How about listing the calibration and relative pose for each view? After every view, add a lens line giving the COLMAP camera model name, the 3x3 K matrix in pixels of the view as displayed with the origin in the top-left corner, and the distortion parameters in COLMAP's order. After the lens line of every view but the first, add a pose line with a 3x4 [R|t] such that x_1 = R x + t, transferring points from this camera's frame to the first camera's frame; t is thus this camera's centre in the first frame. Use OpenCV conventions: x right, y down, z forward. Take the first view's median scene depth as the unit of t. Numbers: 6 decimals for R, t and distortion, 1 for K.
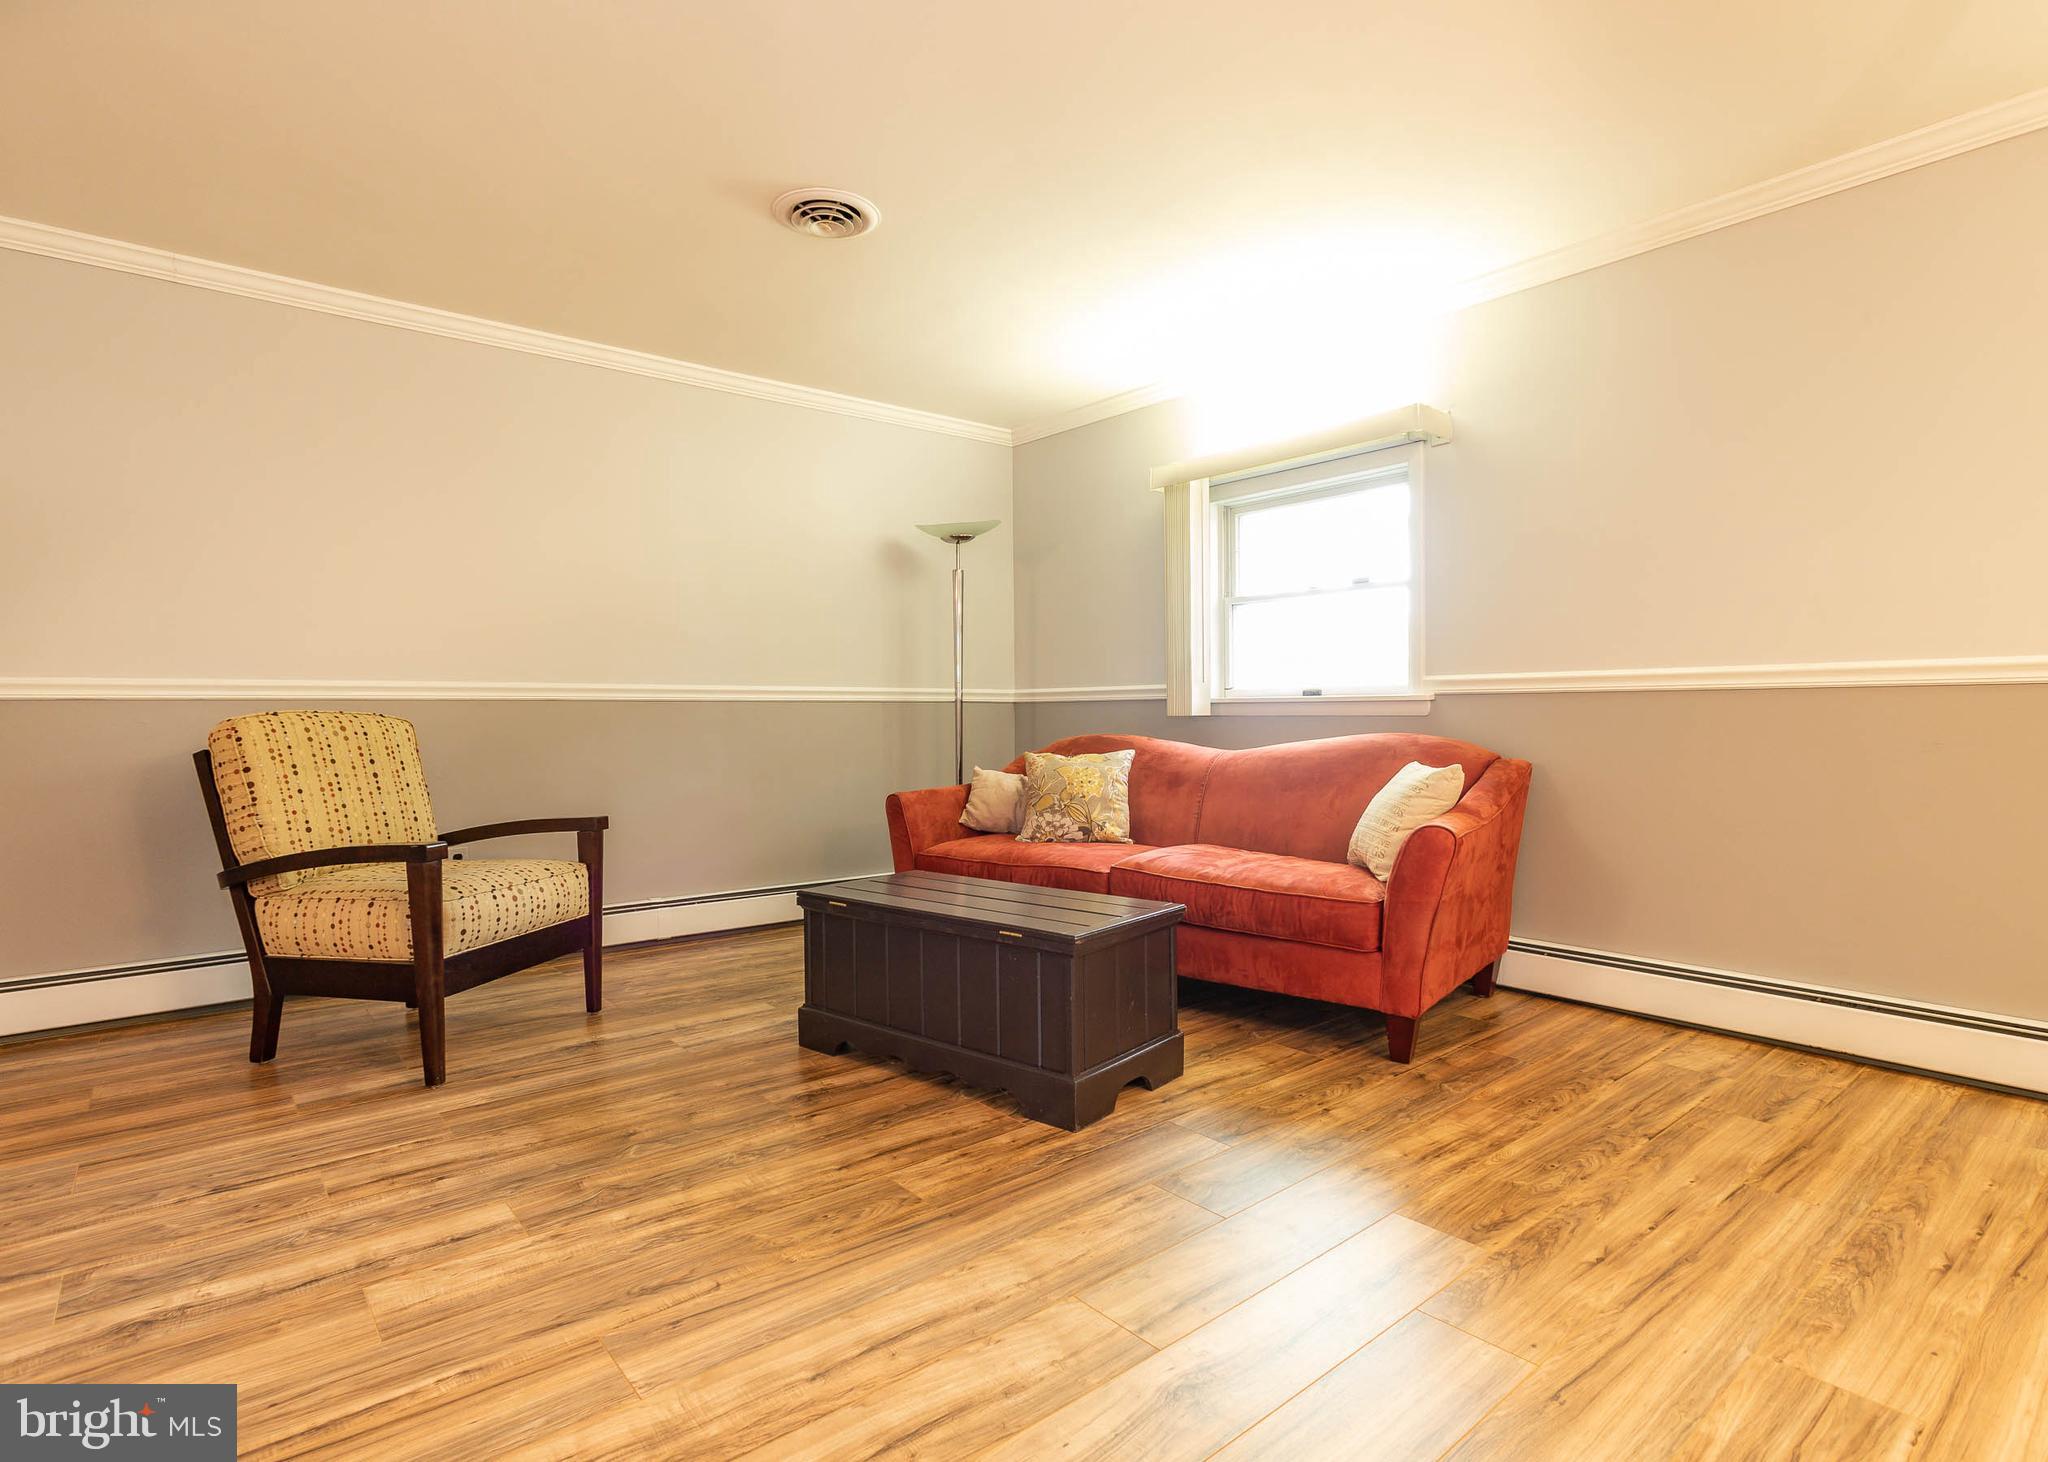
lens RADIAL K [[1055.8, 0, 1091.7], [0, 1055.8, 732.3], [0, 0, 1]] dist [-0.002124, 0.001445]
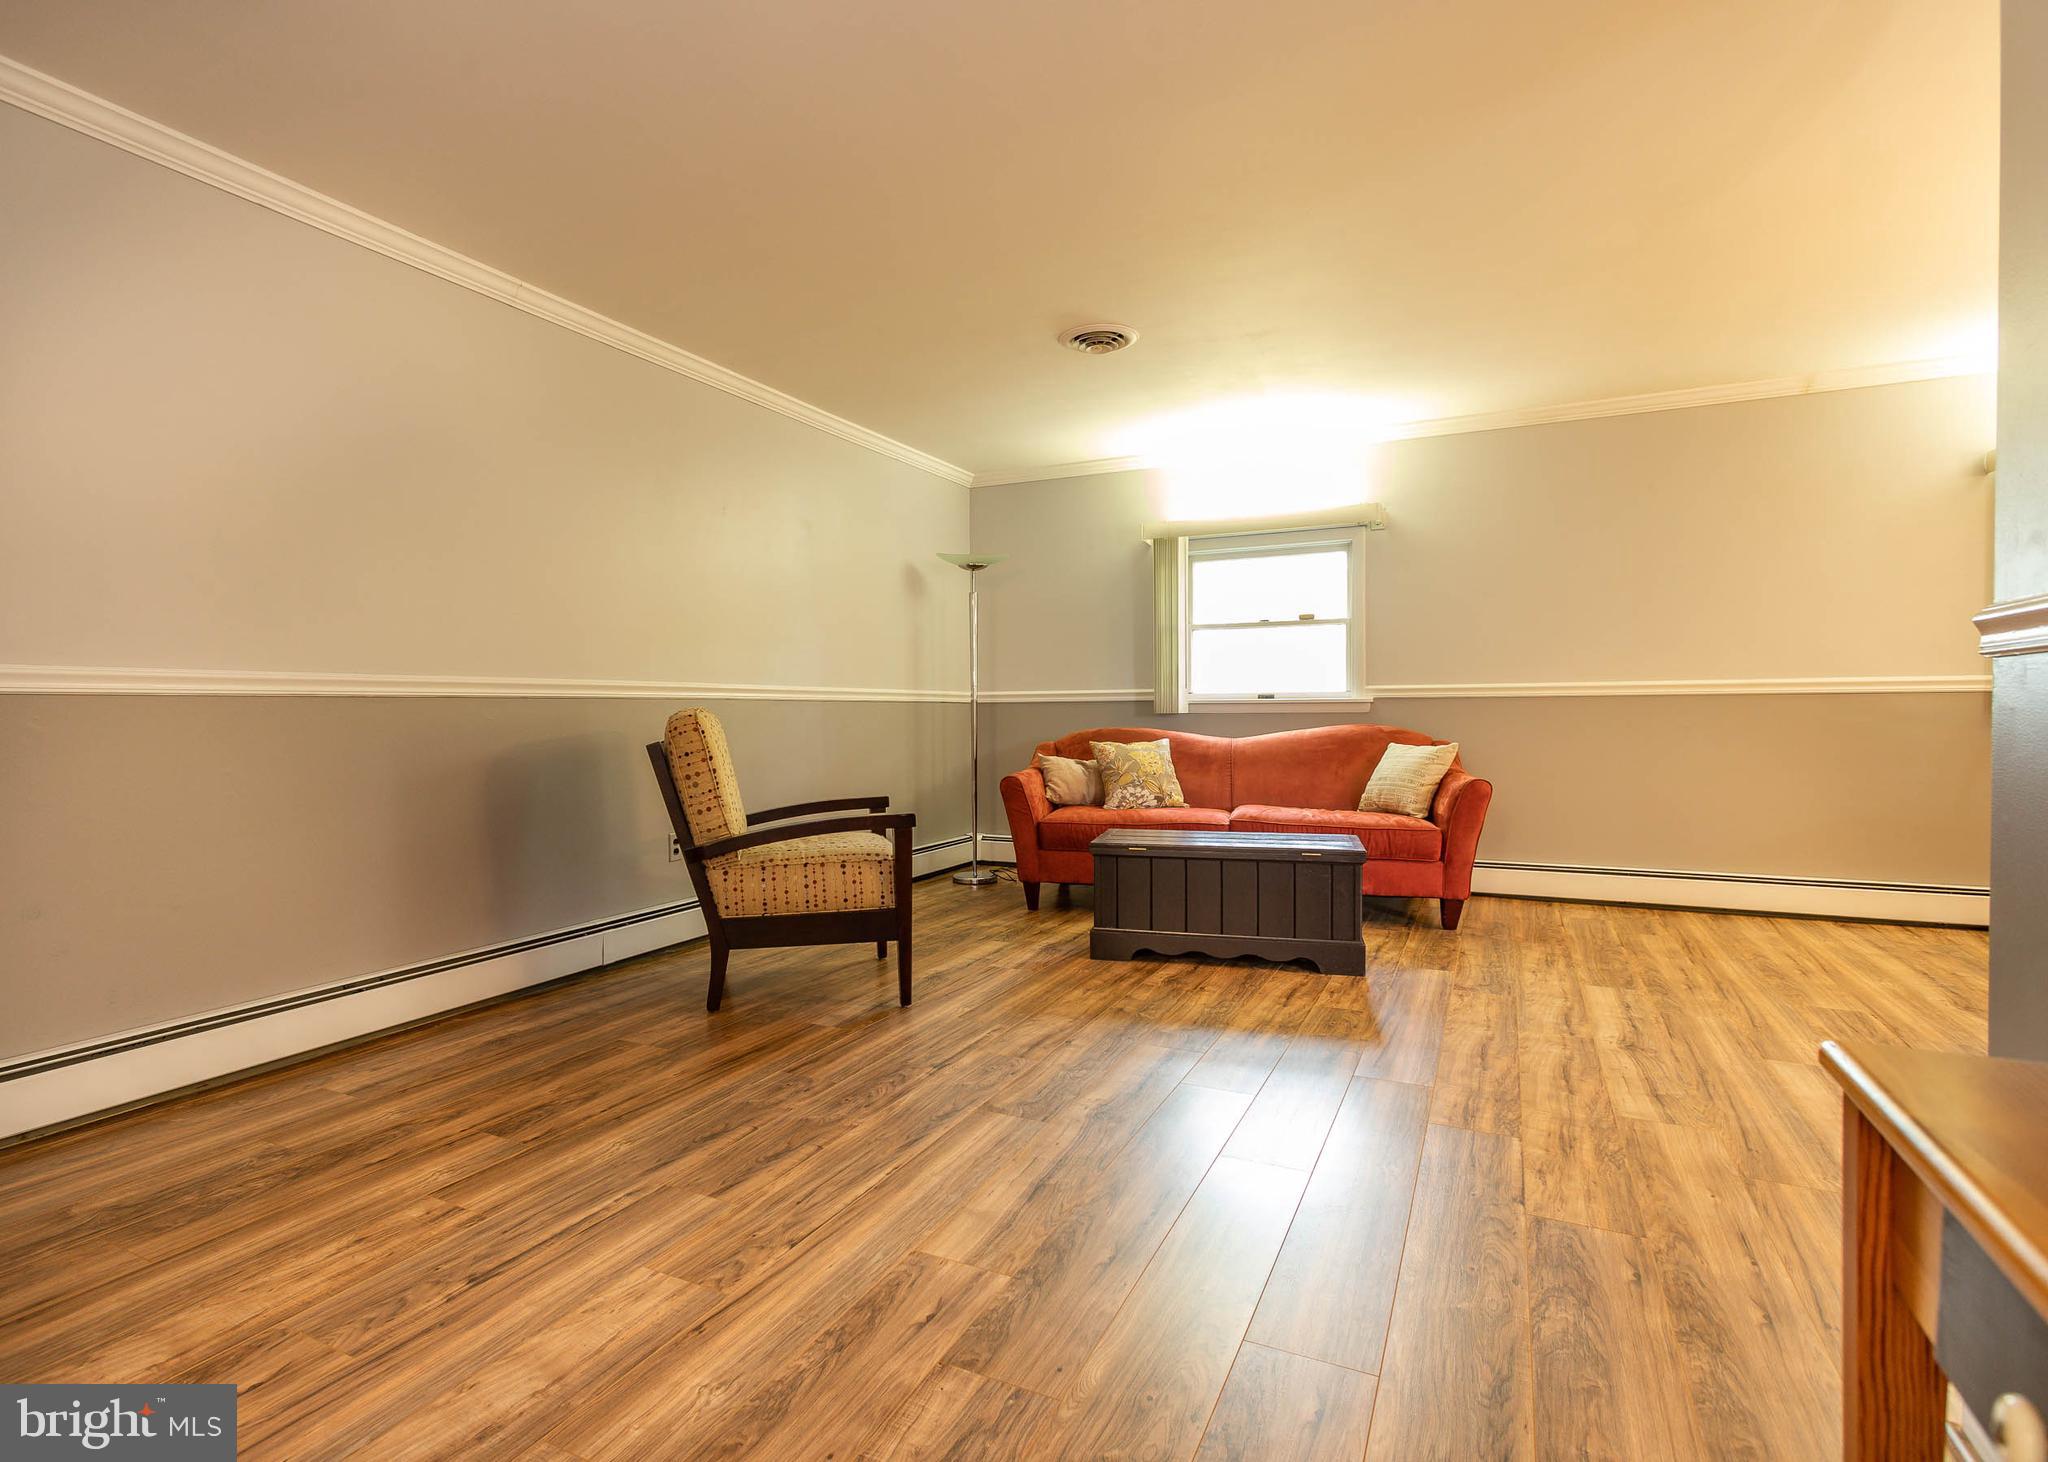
lens RADIAL K [[1038.4, 0, 1024.0], [0, 1038.4, 731.0], [0, 0, 1]] dist [-0.017423, 0.007837]
pose [[0.917422, -0.007084, 0.397853, -0.926009], [0.007347, 0.999973, 0.000865, 0.006498], [-0.397848, 0.002129, 0.917449, -0.183310]]
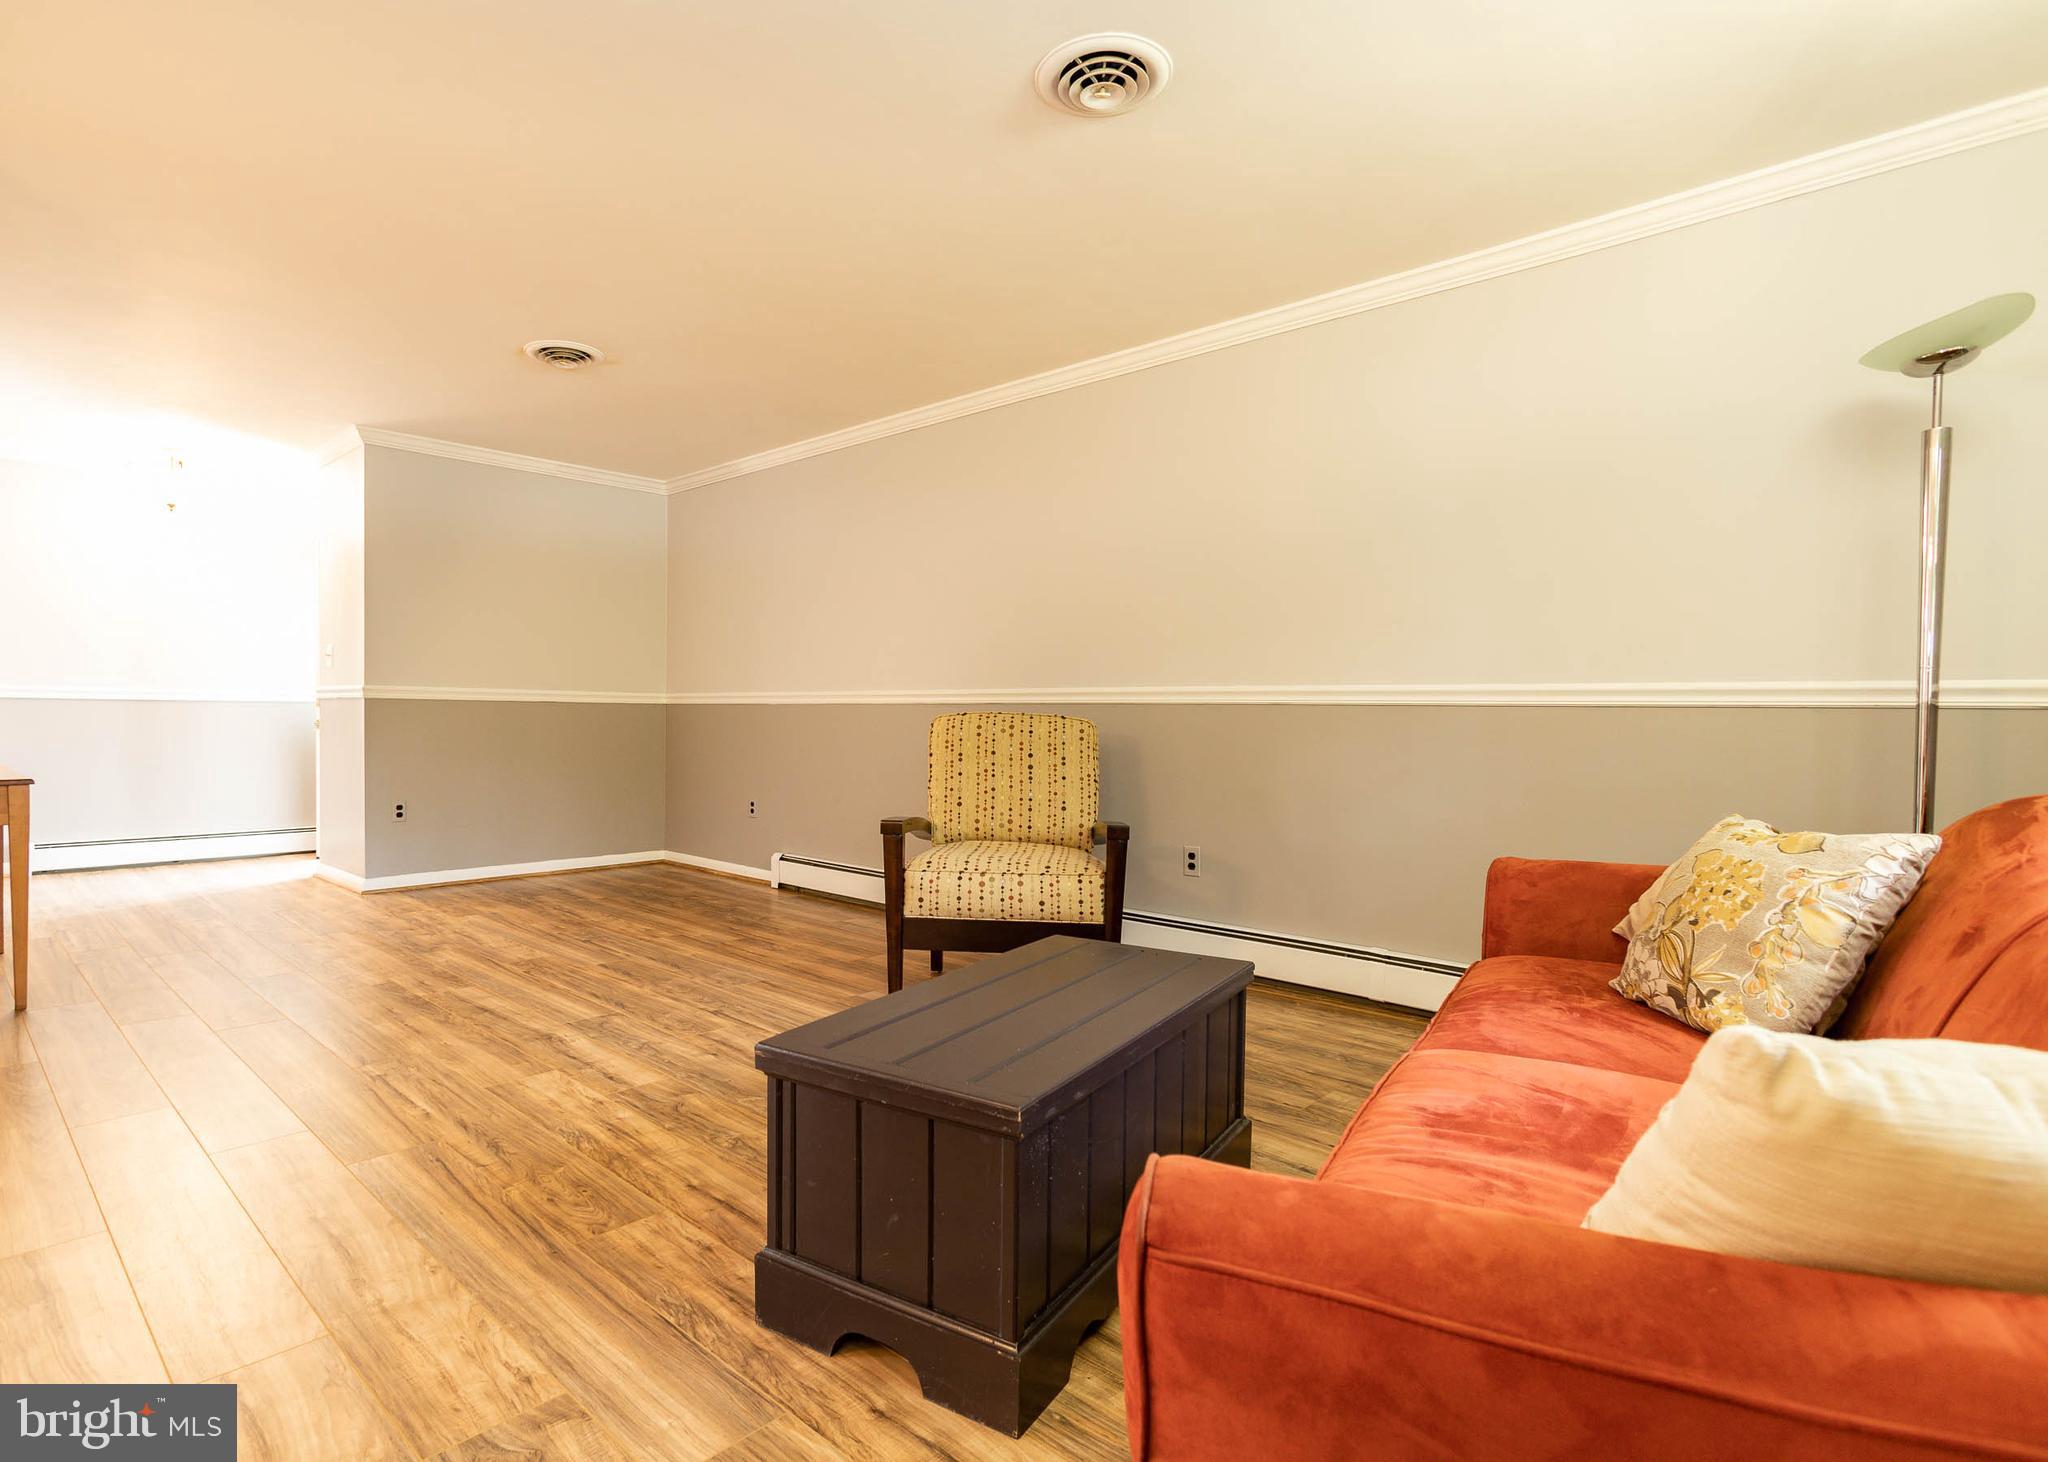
lens RADIAL K [[1056.5, 0, 900.7], [0, 1056.5, 778.1], [0, 0, 1]] dist [-0.025025, 0.000524]
pose [[0.040755, 0.064877, -0.997061, 0.547024], [-0.034264, 0.997394, 0.063498, -0.019047], [0.998581, 0.031575, 0.042872, 0.889775]]
